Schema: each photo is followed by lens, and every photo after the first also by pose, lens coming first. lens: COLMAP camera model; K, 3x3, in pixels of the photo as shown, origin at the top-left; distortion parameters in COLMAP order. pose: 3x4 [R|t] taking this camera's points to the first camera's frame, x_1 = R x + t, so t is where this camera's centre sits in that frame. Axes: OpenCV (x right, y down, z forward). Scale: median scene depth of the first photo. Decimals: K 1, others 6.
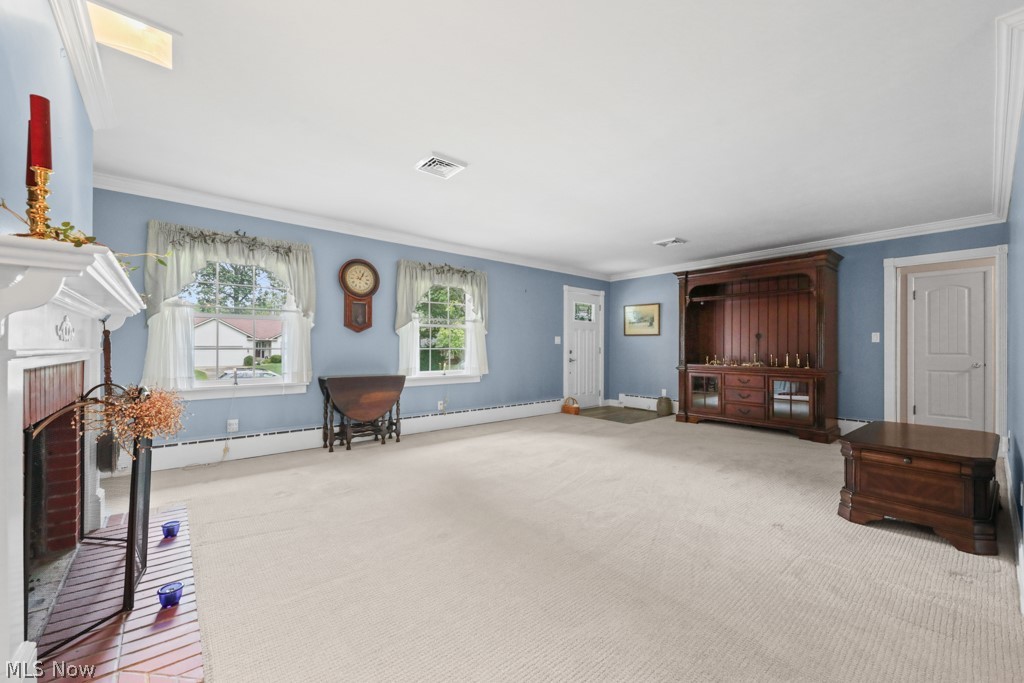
lens RADIAL K [[403.0, 0, 500.9], [0, 403.0, 346.4], [0, 0, 1]] dist [0.008731, -0.001879]
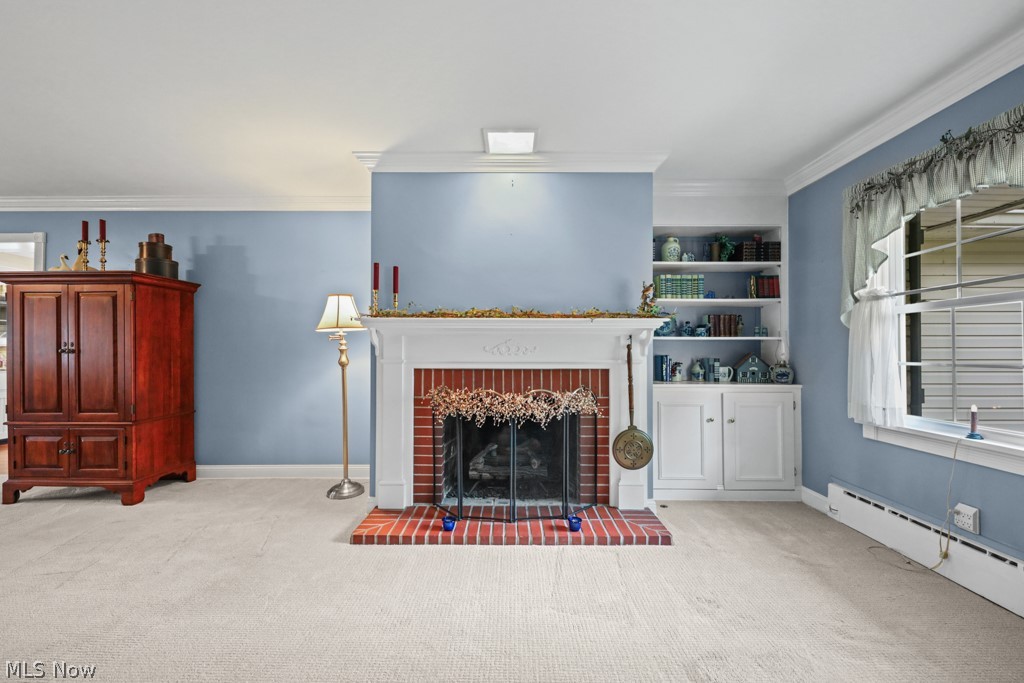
lens RADIAL K [[403.0, 0, 511.5], [0, 403.0, 347.8], [0, 0, 1]] dist [0.008731, -0.001879]
pose [[-0.634399, -0.012446, -0.772906, 0.092843], [0.000620, 0.999862, -0.016610, -0.007920], [0.773006, -0.011017, -0.634303, 0.905914]]
